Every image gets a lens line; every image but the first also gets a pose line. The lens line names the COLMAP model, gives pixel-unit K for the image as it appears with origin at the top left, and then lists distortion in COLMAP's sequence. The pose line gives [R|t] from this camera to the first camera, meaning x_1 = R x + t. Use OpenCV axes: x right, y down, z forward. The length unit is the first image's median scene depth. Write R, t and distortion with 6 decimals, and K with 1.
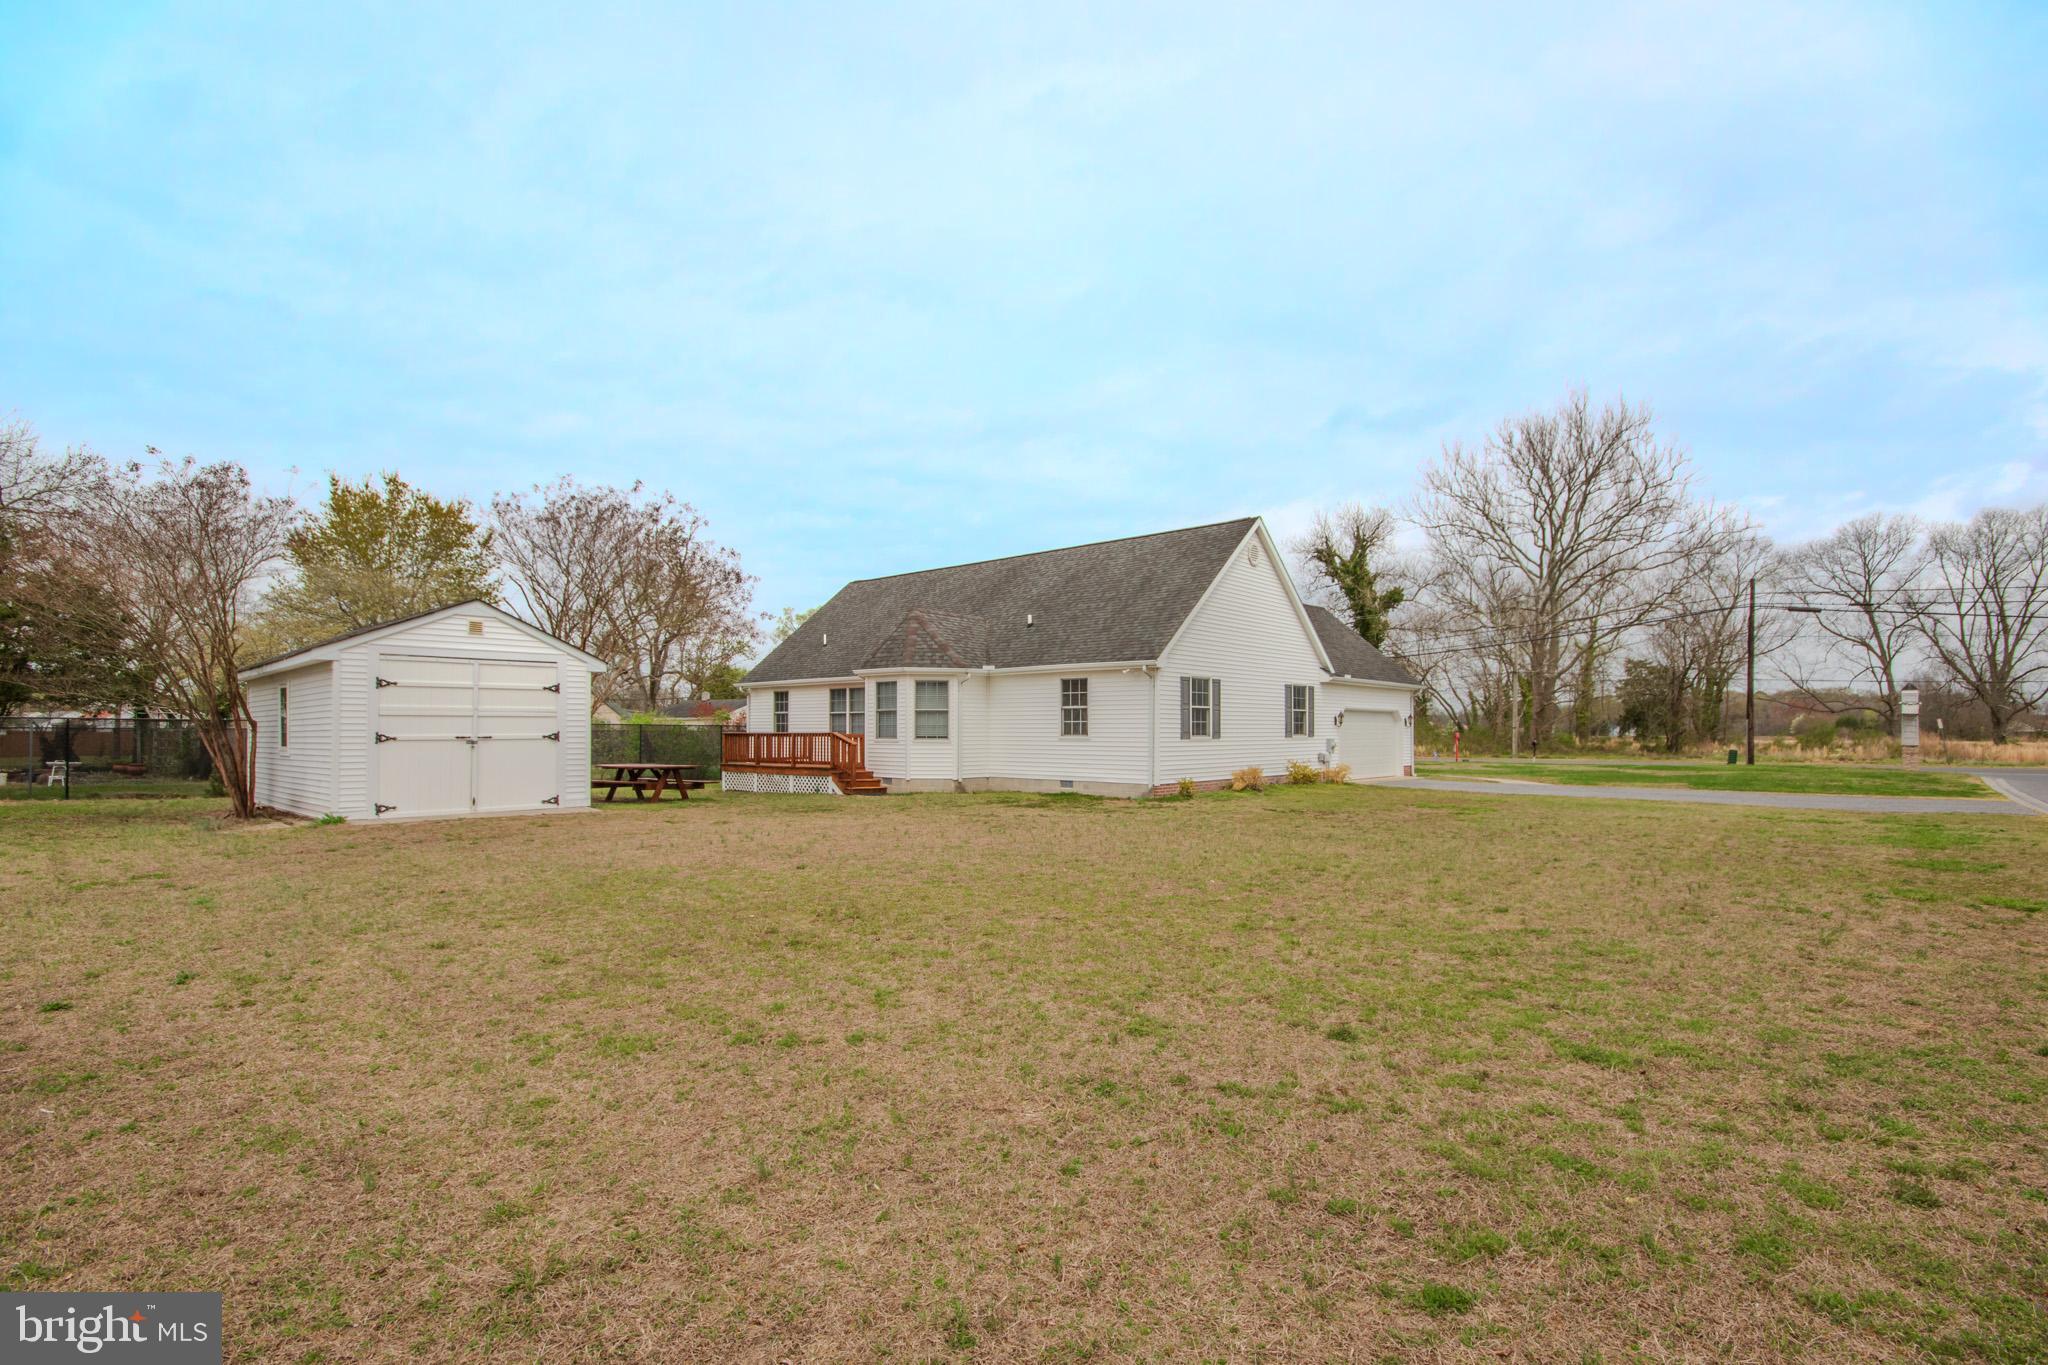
lens RADIAL K [[967.9, 0, 1024.7], [0, 967.9, 717.2], [0, 0, 1]] dist [-0.001843, -0.000418]
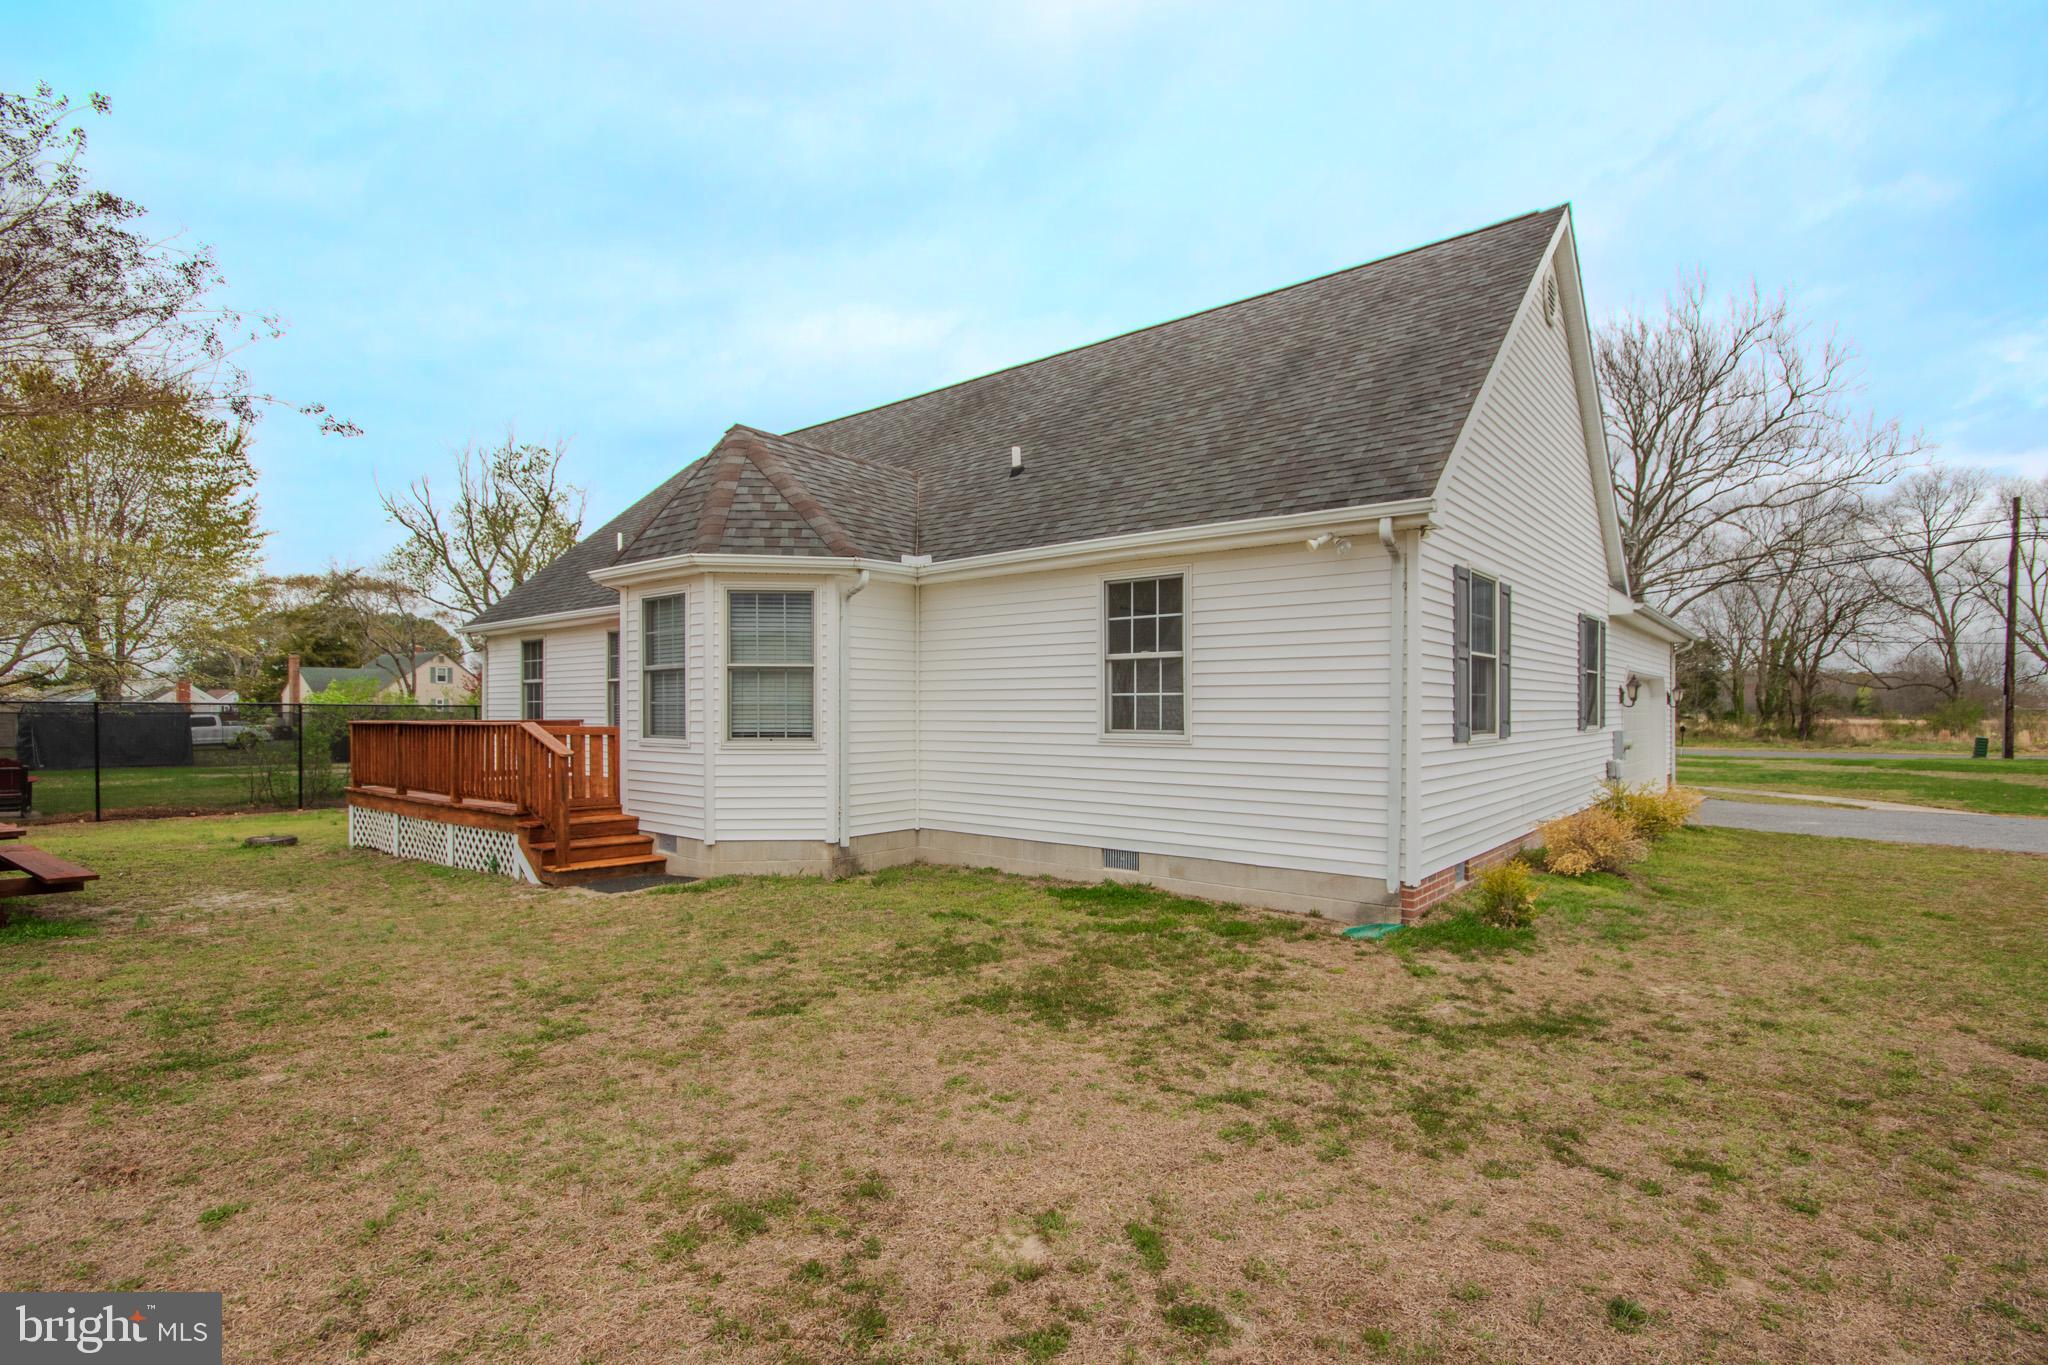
lens RADIAL K [[967.9, 0, 1024.7], [0, 967.9, 717.2], [0, 0, 1]] dist [-0.001843, -0.000418]
pose [[0.999259, -0.001626, 0.038445, -0.008239], [0.000822, 0.999781, 0.020920, 0.005220], [-0.038471, -0.020873, 0.999042, 0.600519]]
